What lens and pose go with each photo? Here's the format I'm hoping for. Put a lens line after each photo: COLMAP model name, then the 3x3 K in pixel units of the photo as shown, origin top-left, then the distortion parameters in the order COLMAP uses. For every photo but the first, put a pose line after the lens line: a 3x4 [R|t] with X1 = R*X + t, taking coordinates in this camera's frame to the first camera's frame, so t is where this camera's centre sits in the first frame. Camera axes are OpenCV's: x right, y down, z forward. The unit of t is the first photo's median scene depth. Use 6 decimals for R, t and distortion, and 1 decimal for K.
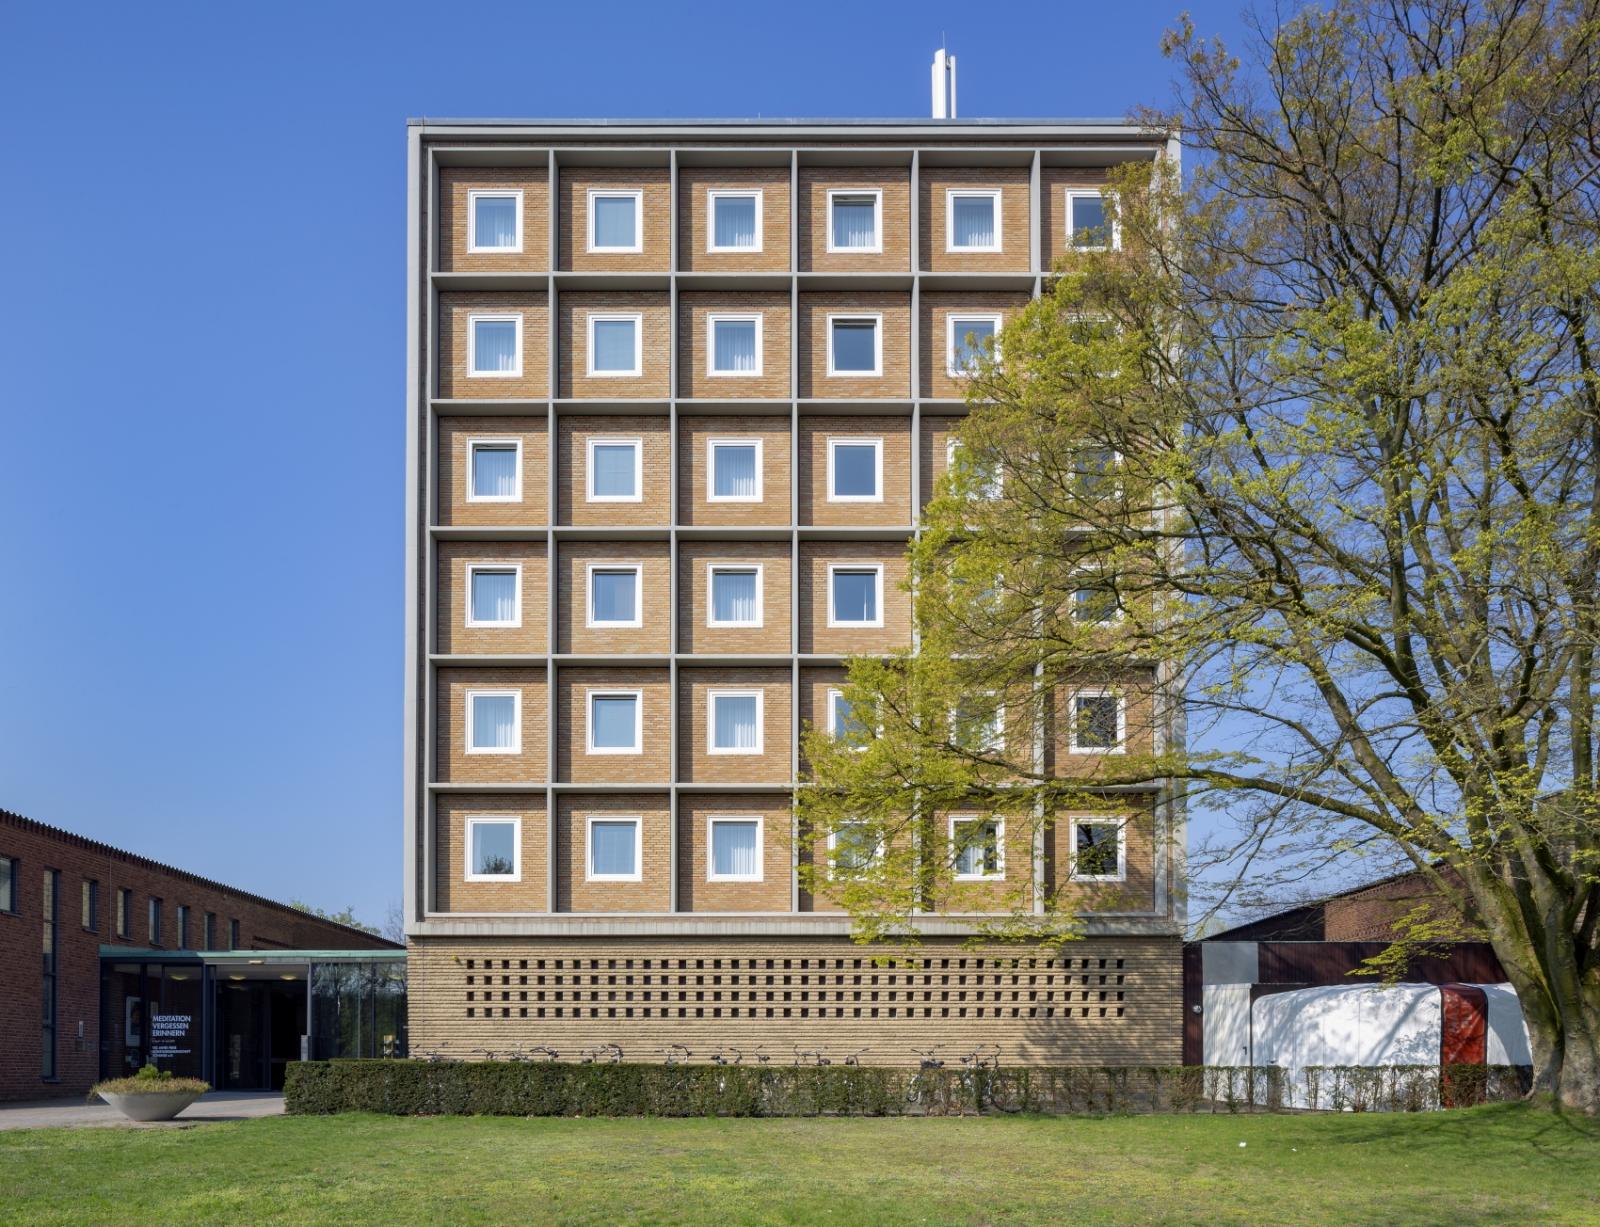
lens RADIAL K [[1665.5, 0, 846.9], [0, 1665.5, 687.7], [0, 0, 1]] dist [0.003069, -0.005418]
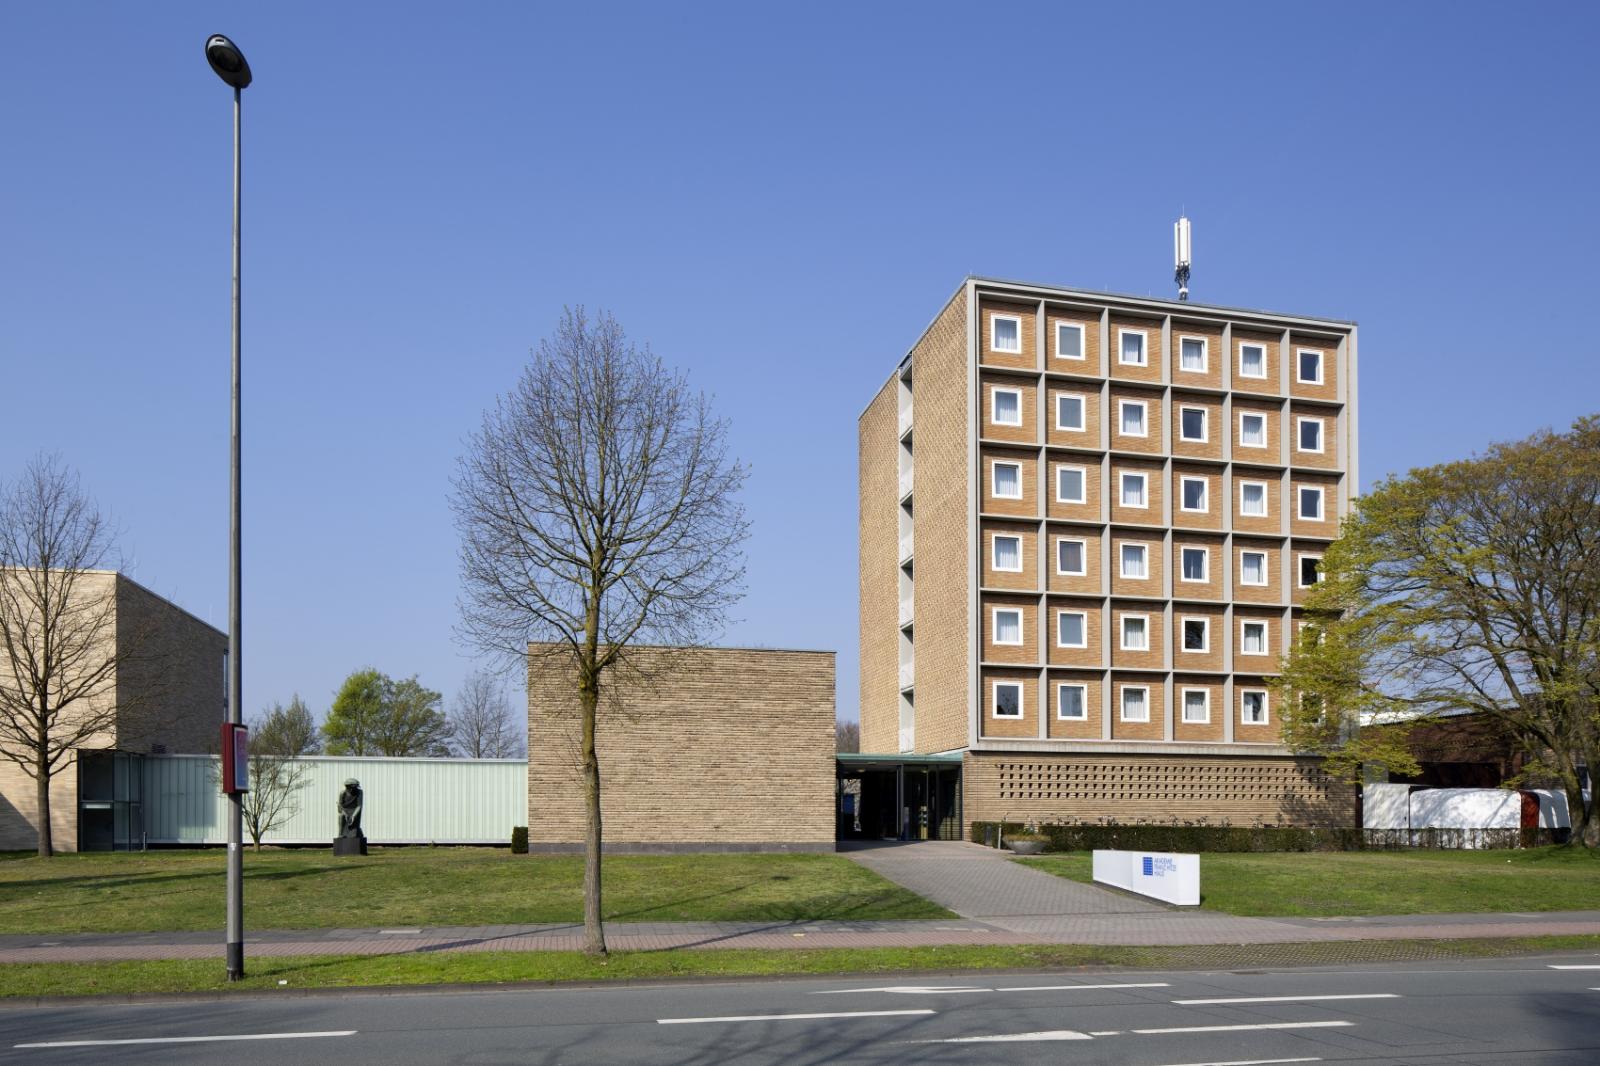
lens RADIAL K [[1113.3, 0, 759.7], [0, 1113.3, 593.0], [0, 0, 1]] dist [0.000134, 0.001661]
pose [[0.971179, 0.048563, 0.233351, -0.792025], [-0.053301, 0.998480, 0.014036, -0.018105], [-0.232315, -0.026069, 0.972291, -0.065756]]
